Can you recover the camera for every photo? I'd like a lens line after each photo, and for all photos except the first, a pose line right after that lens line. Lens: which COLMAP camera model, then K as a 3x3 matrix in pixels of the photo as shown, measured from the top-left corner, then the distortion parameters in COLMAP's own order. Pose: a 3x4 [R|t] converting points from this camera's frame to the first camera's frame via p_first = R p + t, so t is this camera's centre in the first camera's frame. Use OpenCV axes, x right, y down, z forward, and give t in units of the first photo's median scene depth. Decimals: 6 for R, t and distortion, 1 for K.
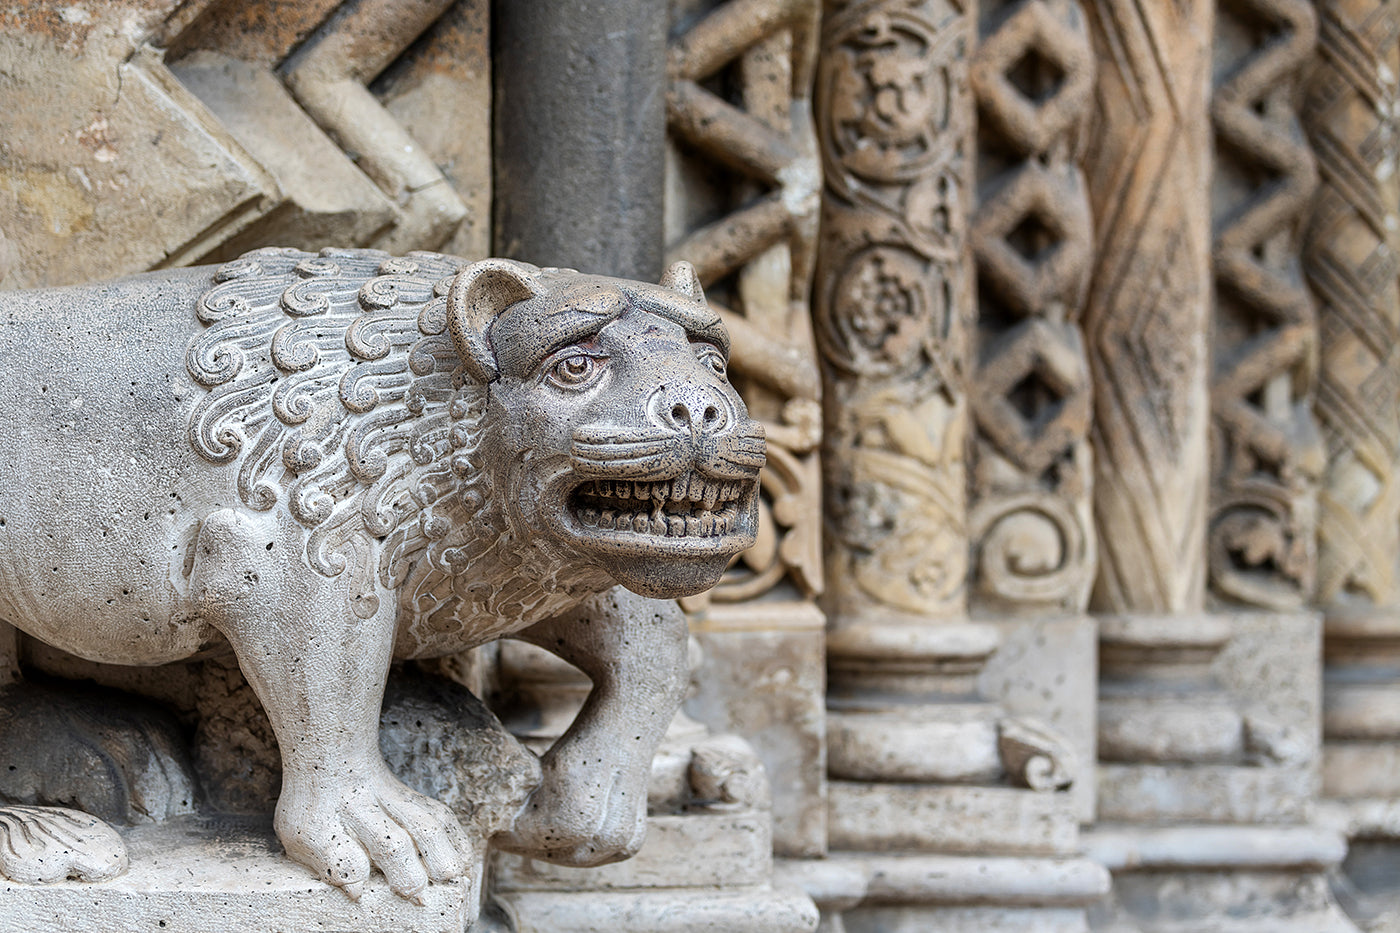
lens RADIAL K [[2879.6, 0, 698.8], [0, 2879.6, 426.4], [0, 0, 1]] dist [-0.004638, -0.118390]
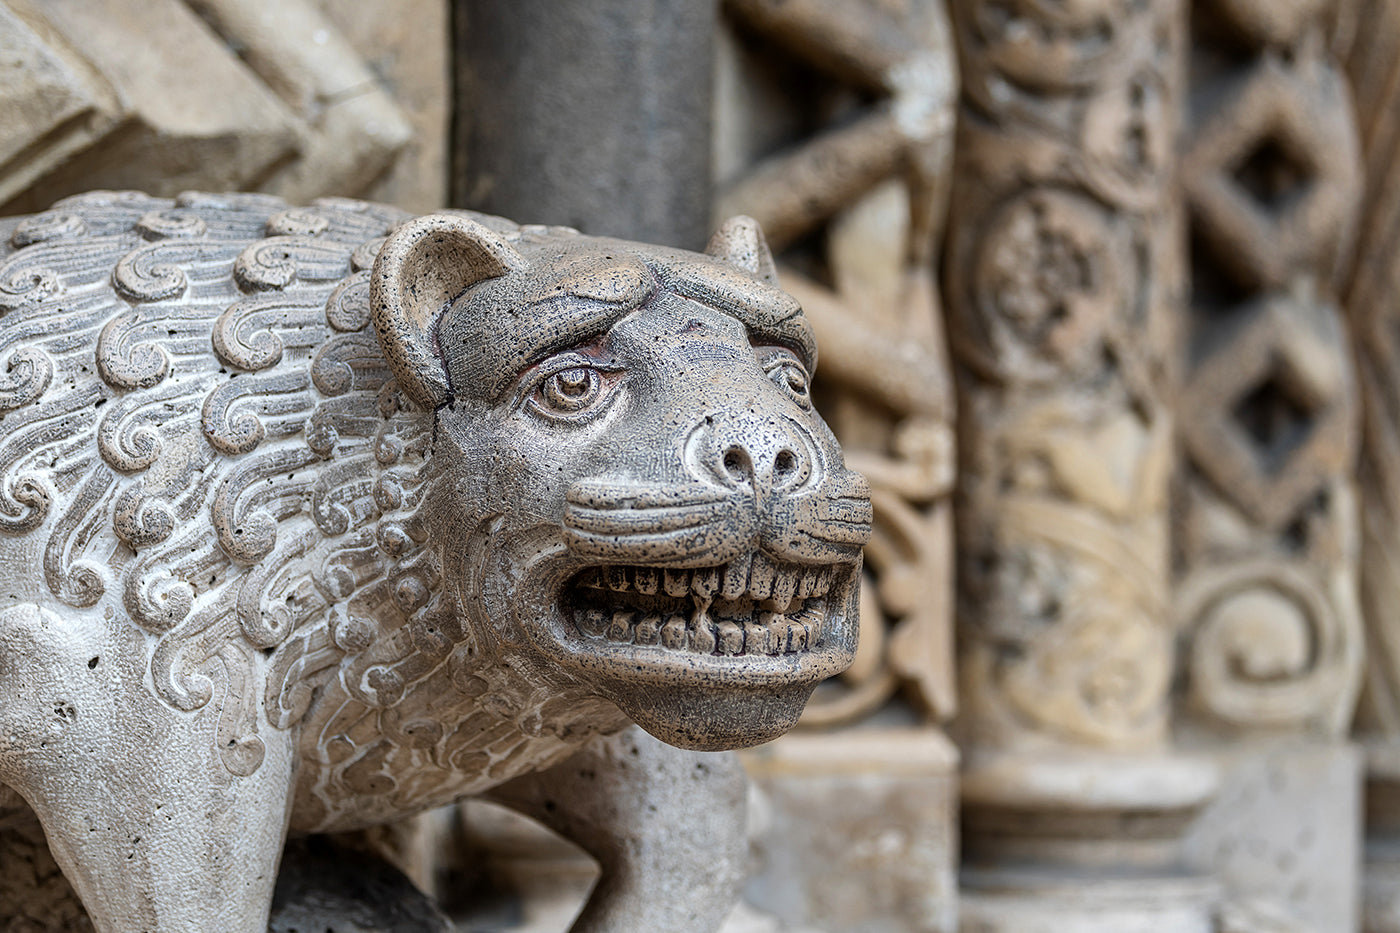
lens RADIAL K [[4009.7, 0, 751.1], [0, 4009.7, 572.5], [0, 0, 1]] dist [-0.082445, -0.667701]
pose [[0.999981, 0.005301, -0.003124, -0.000419], [-0.005176, 0.999231, 0.038862, -0.012765], [0.003328, -0.038845, 0.999240, 0.107368]]
